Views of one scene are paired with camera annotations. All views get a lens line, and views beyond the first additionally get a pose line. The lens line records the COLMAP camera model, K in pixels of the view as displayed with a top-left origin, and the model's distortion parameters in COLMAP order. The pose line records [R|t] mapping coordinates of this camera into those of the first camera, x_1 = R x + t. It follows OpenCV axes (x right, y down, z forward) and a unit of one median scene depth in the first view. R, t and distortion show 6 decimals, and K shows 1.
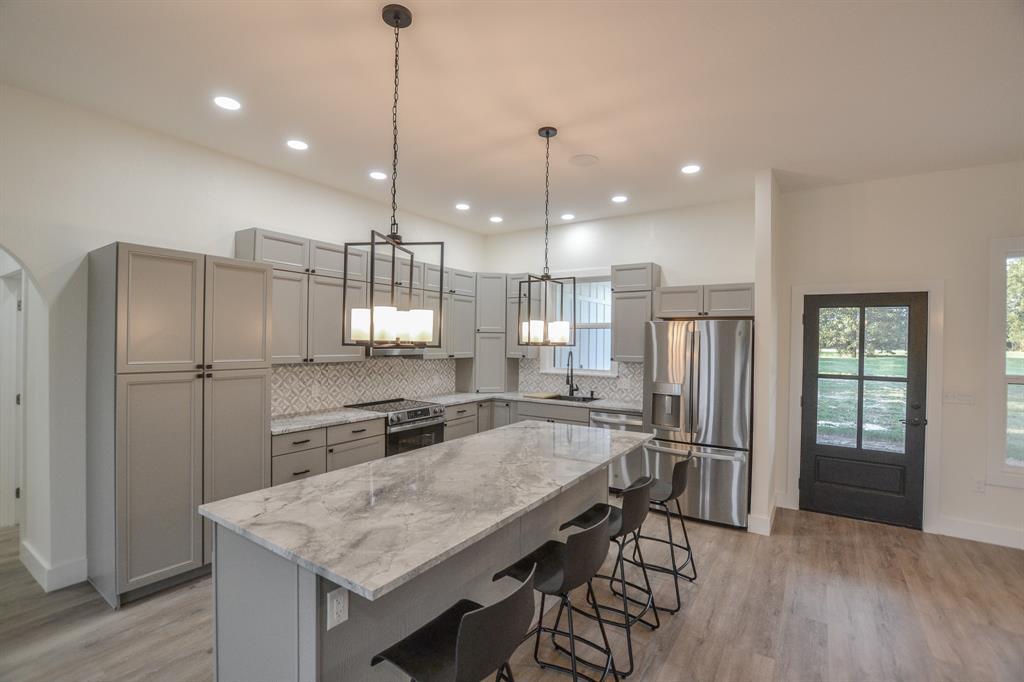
lens RADIAL K [[458.3, 0, 509.9], [0, 458.3, 341.5], [0, 0, 1]] dist [-0.035191, 0.006088]
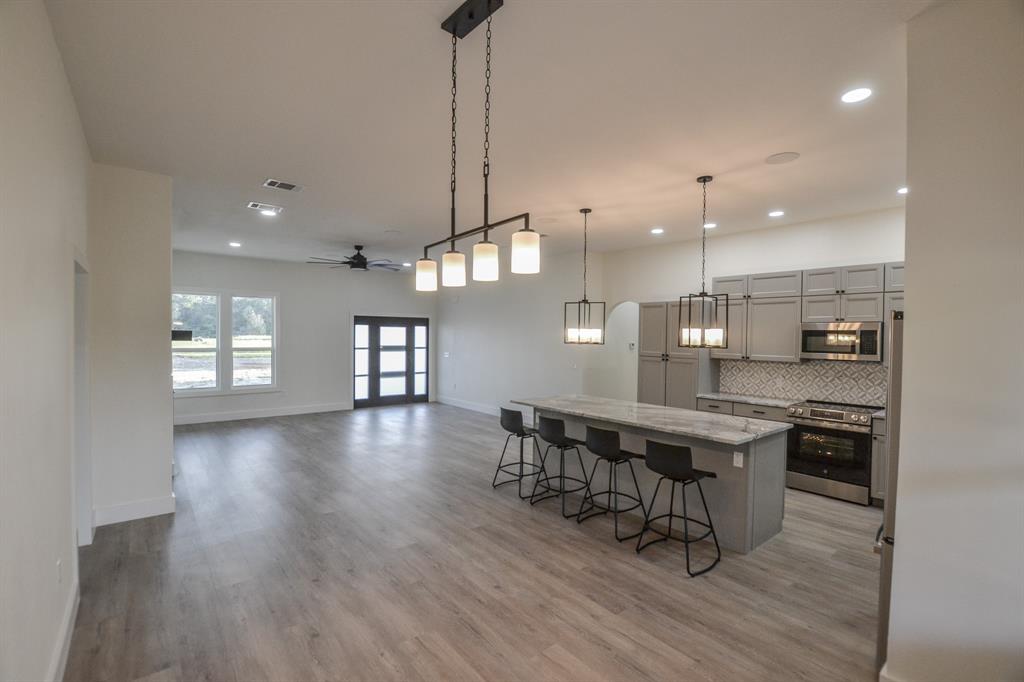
lens RADIAL K [[458.3, 0, 509.9], [0, 458.3, 341.5], [0, 0, 1]] dist [-0.035191, 0.006088]
pose [[-0.286926, -0.001185, -0.957952, 1.214192], [-0.018853, 0.999813, 0.004410, -0.003175], [0.957767, 0.019325, -0.286895, 0.711848]]
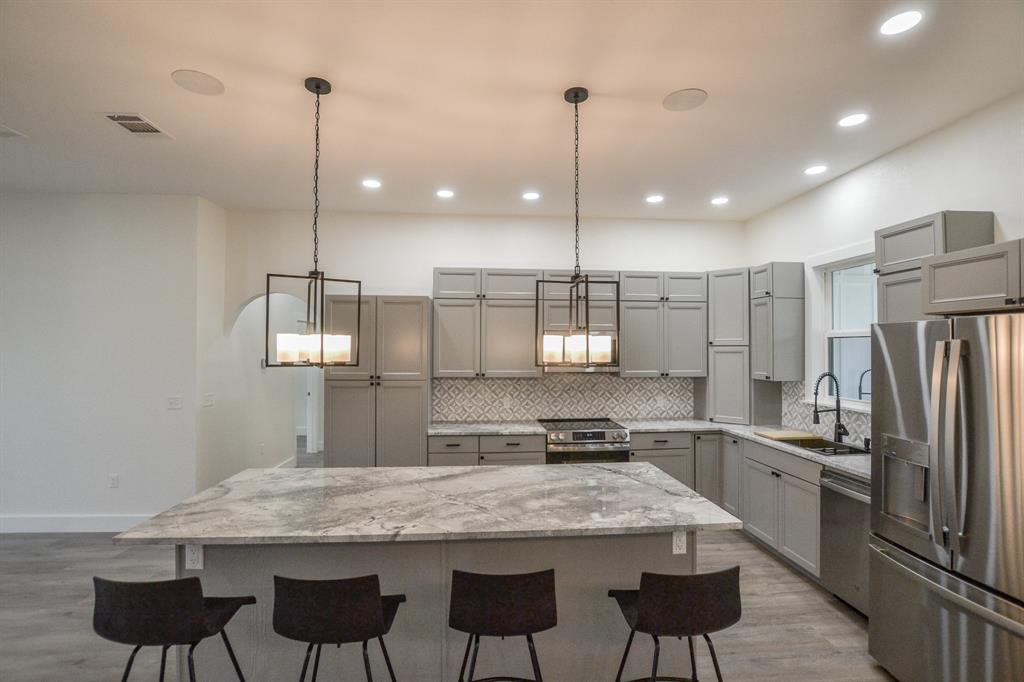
lens RADIAL K [[458.3, 0, 509.9], [0, 458.3, 341.5], [0, 0, 1]] dist [-0.035191, 0.006088]
pose [[0.619727, -0.024900, -0.784423, 0.517830], [0.003608, 0.999576, -0.028879, -0.008905], [0.784809, 0.015067, 0.619554, 0.358453]]
